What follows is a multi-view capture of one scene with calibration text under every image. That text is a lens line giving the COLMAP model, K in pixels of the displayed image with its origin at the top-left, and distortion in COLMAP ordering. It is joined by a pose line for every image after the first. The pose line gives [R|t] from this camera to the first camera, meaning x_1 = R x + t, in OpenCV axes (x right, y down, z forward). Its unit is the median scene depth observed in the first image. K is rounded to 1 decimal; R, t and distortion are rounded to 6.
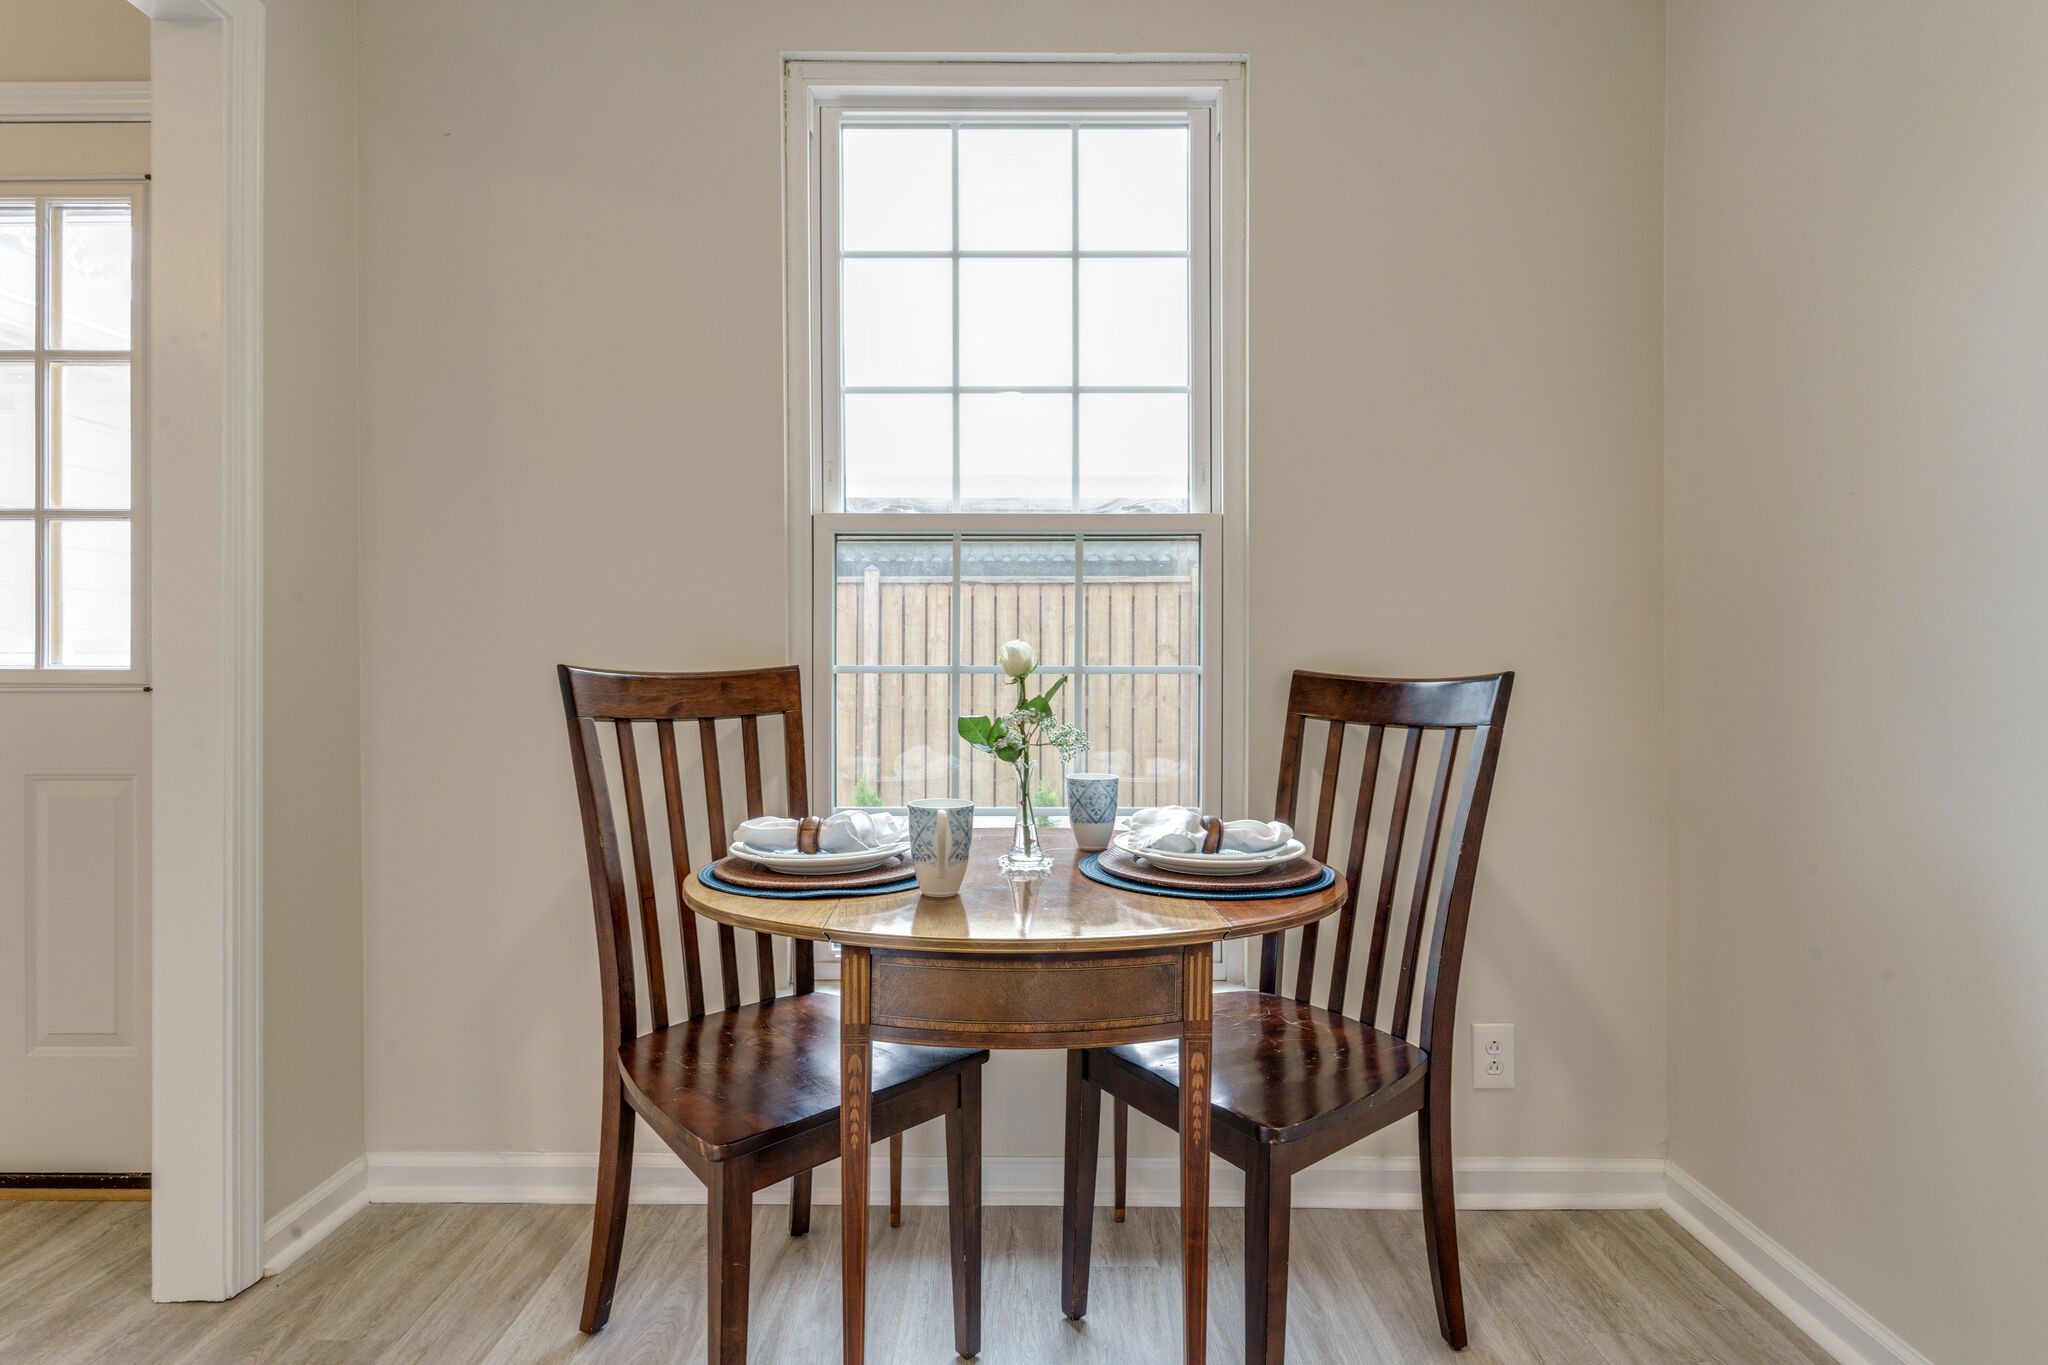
lens RADIAL K [[990.4, 0, 1015.2], [0, 990.4, 667.9], [0, 0, 1]] dist [0.003668, -0.000283]
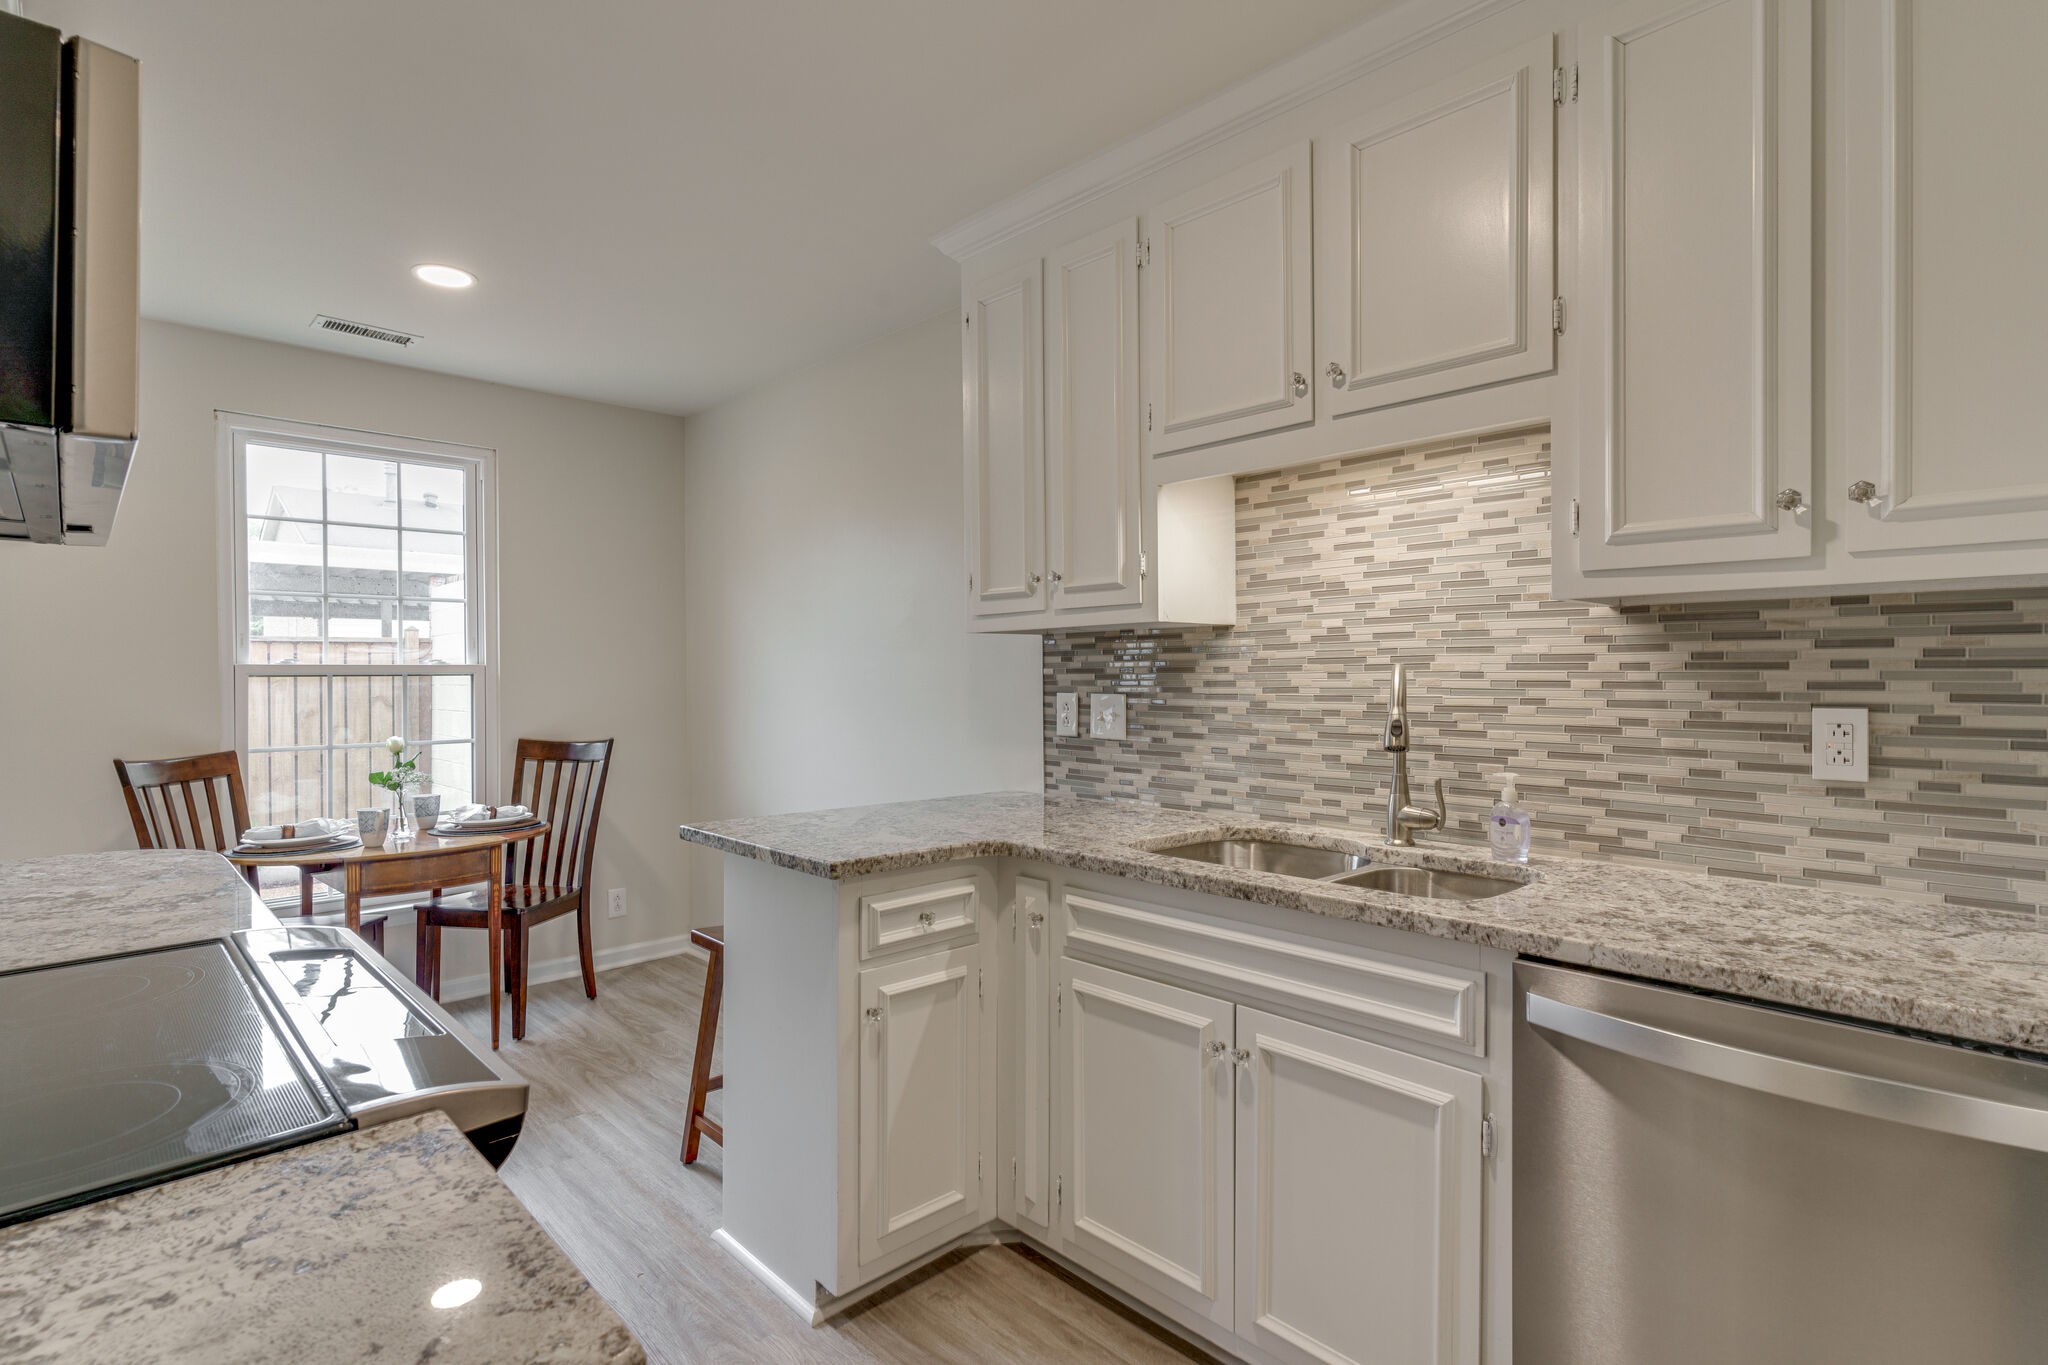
lens RADIAL K [[1004.1, 0, 1022.2], [0, 1004.1, 676.8], [0, 0, 1]] dist [0.001952, -0.000079]
pose [[0.709894, -0.006969, 0.704274, -0.547926], [0.006782, 0.999972, 0.003059, -0.148780], [-0.704276, 0.002605, 0.709922, -1.510650]]
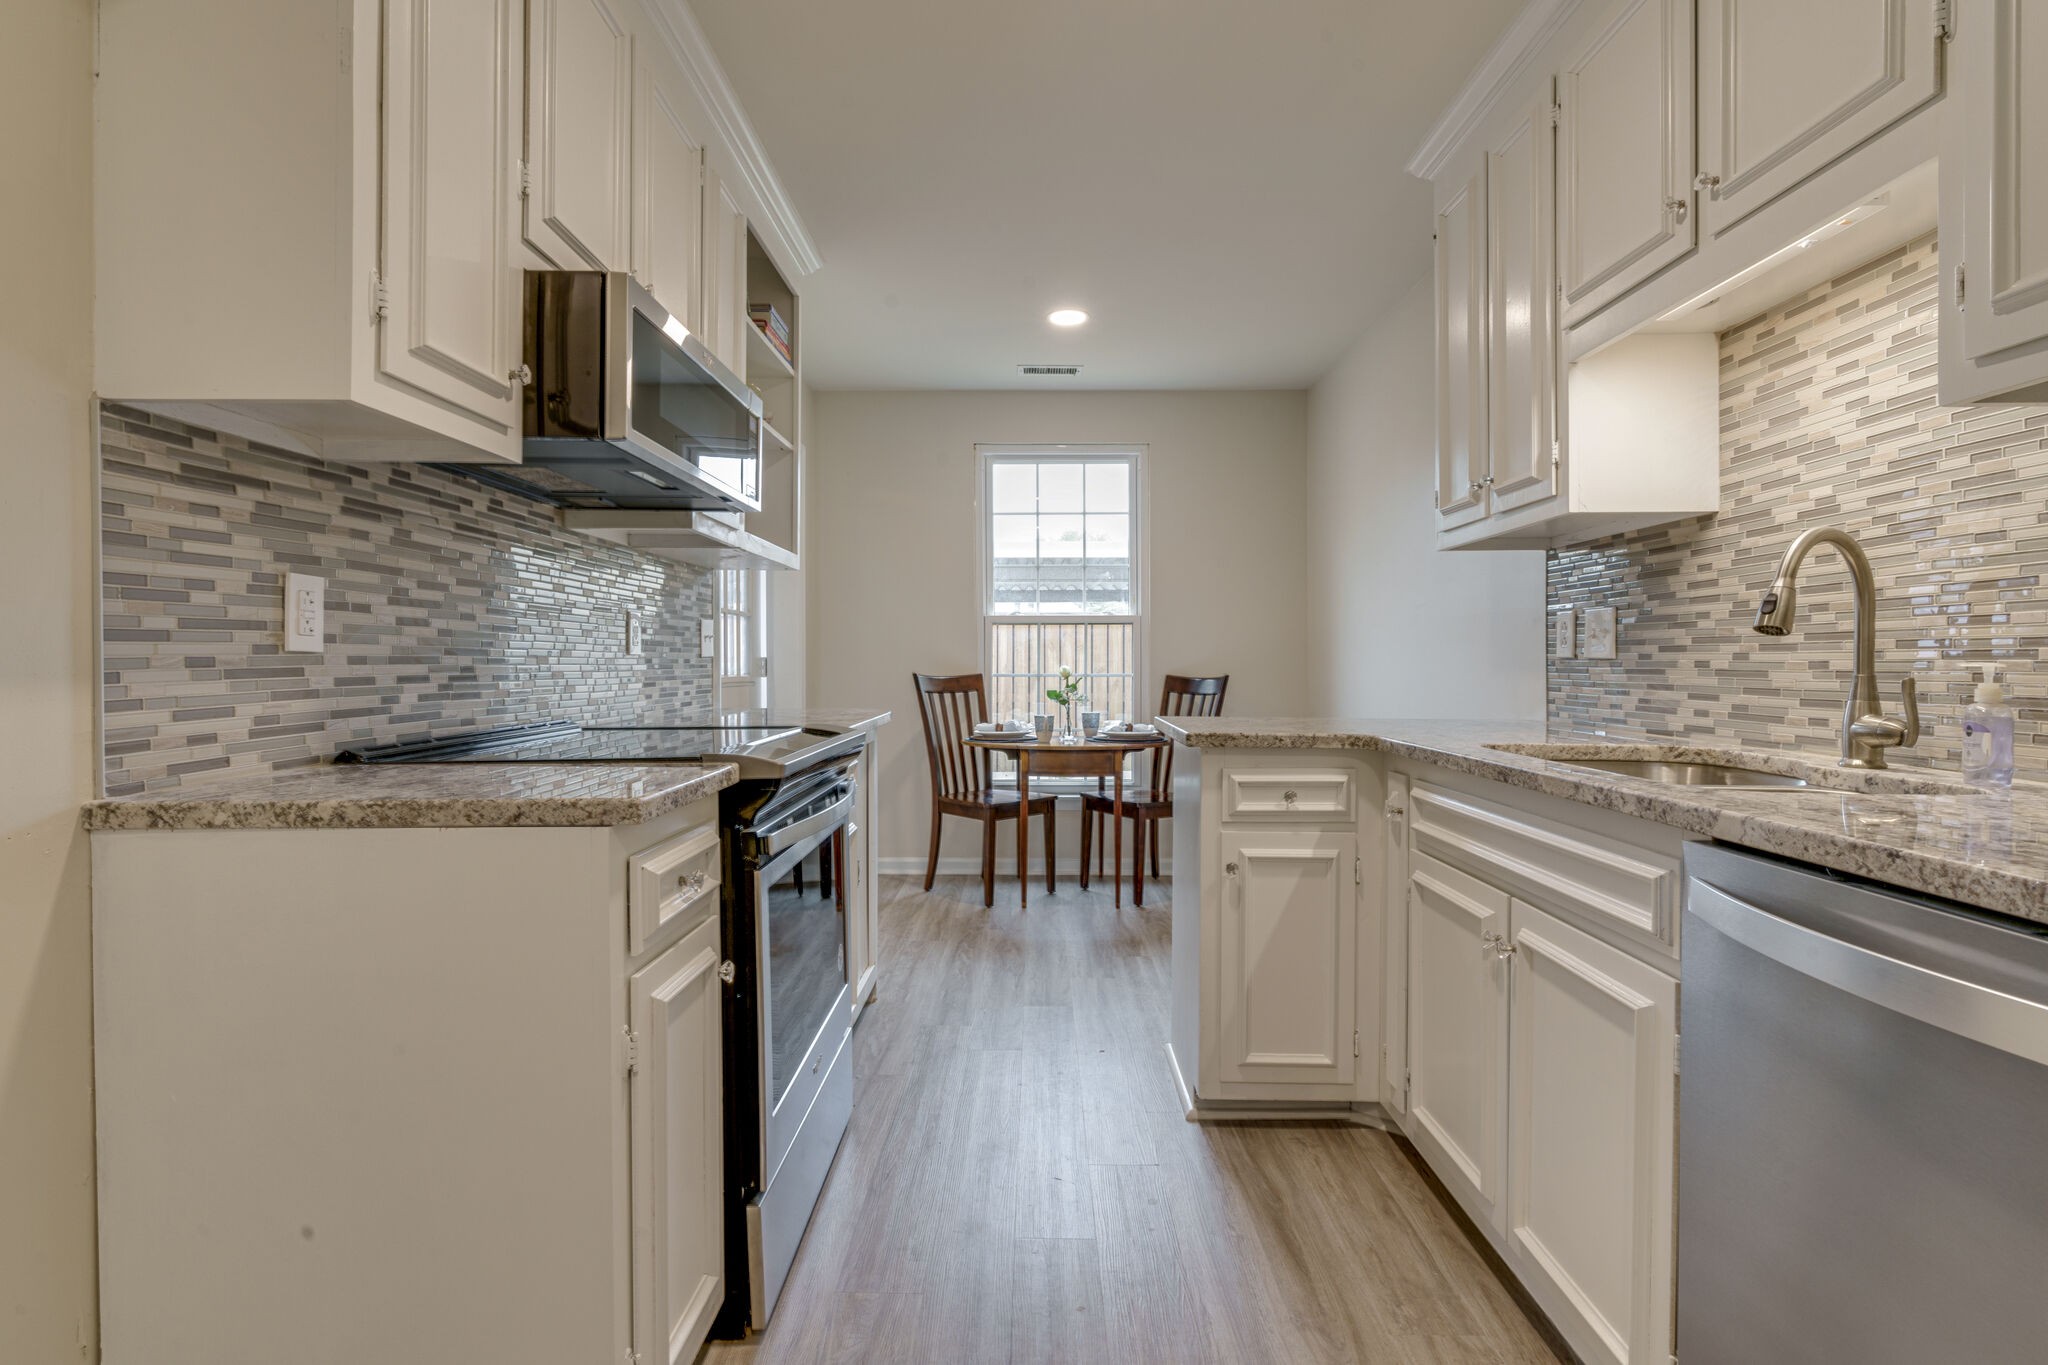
lens RADIAL K [[990.4, 0, 1015.2], [0, 990.4, 667.9], [0, 0, 1]] dist [0.003668, -0.000283]
pose [[0.999996, 0.000101, -0.002787, -0.133687], [-0.000091, 0.999994, 0.003581, -0.029553], [0.002787, -0.003580, 0.999990, -1.904606]]
